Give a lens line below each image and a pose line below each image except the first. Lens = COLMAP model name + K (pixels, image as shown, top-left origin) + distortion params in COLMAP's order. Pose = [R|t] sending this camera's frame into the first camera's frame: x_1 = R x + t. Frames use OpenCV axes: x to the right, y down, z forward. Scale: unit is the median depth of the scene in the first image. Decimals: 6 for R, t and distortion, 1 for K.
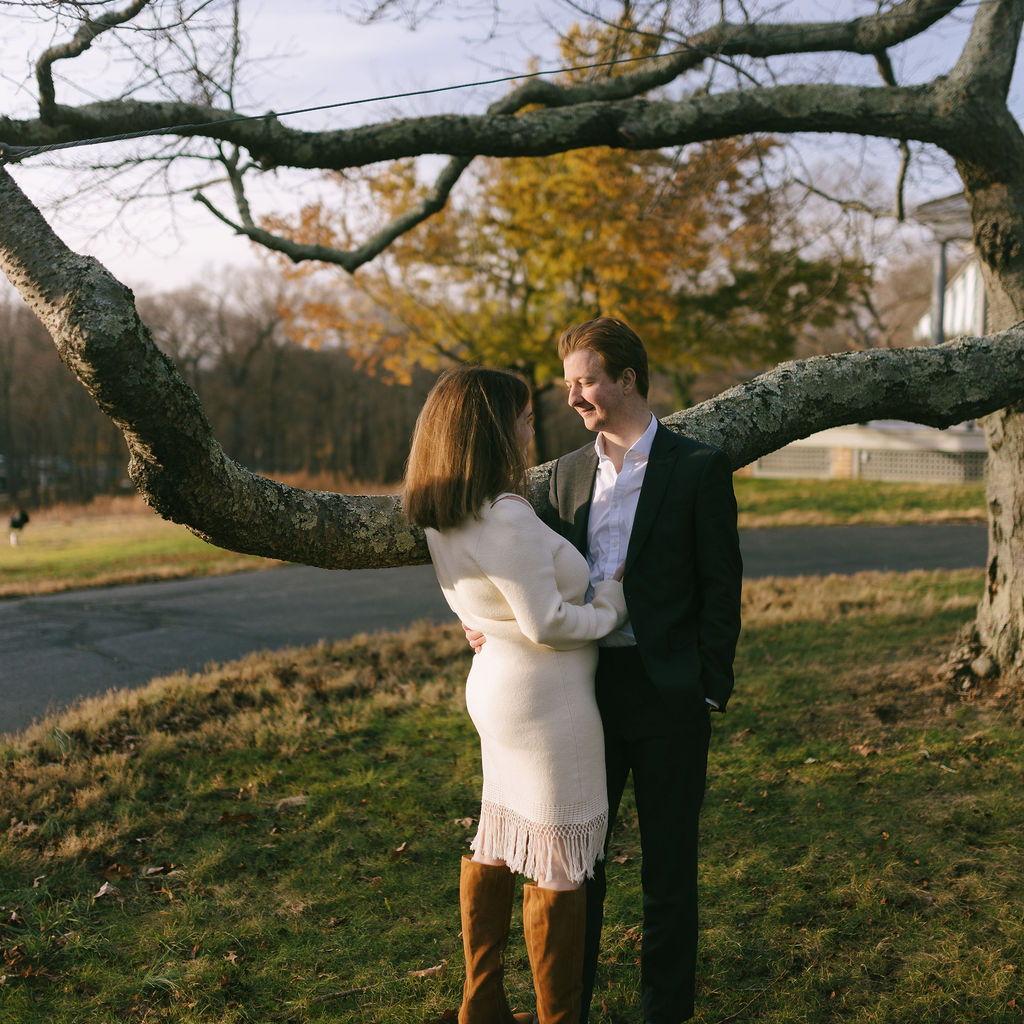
lens RADIAL K [[1443.4, 0, 512.0], [0, 1443.4, 512.0], [0, 0, 1]] dist [-0.000938, 0.029388]
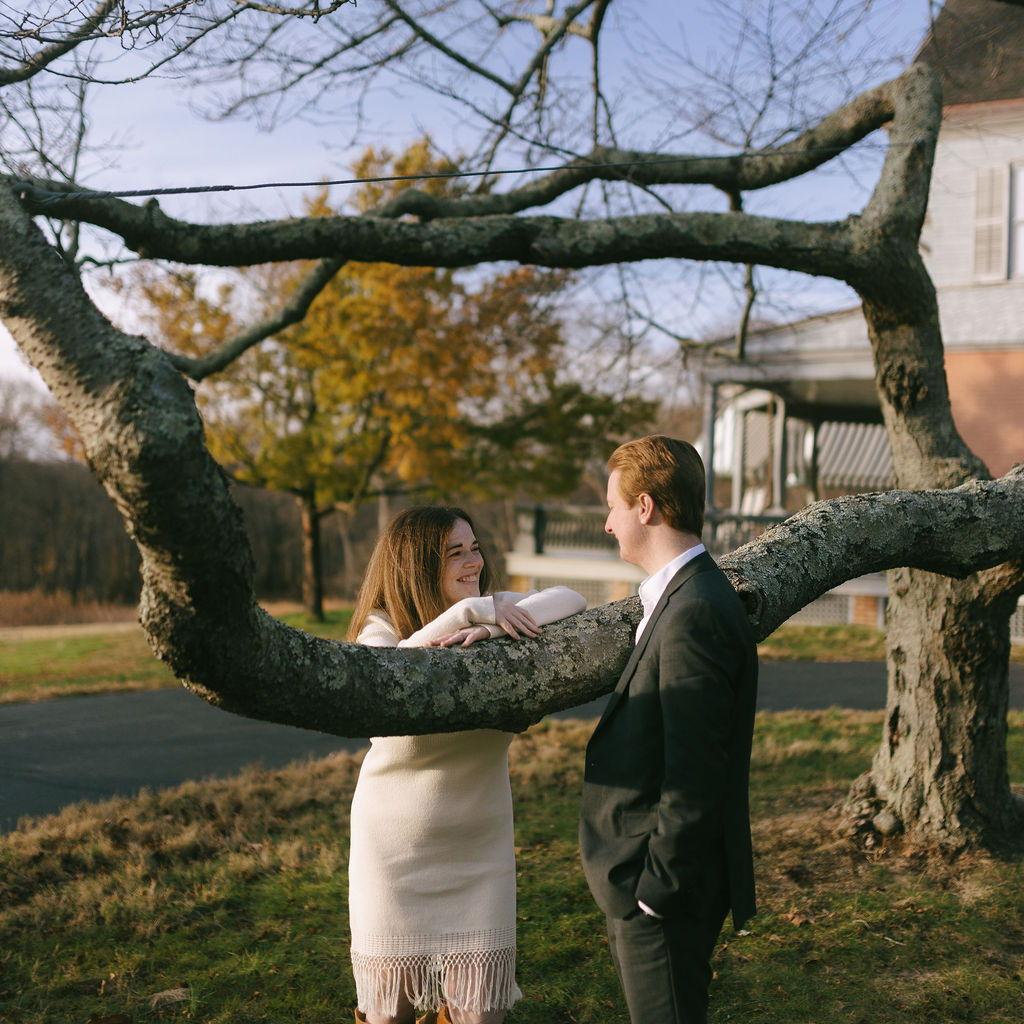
lens RADIAL K [[1443.4, 0, 512.0], [0, 1443.4, 512.0], [0, 0, 1]] dist [-0.000938, 0.029388]
pose [[0.982700, 0.034690, 0.181927, -0.100884], [-0.018781, 0.995904, -0.088449, -0.008756], [-0.184250, 0.083502, 0.979326, 0.095896]]
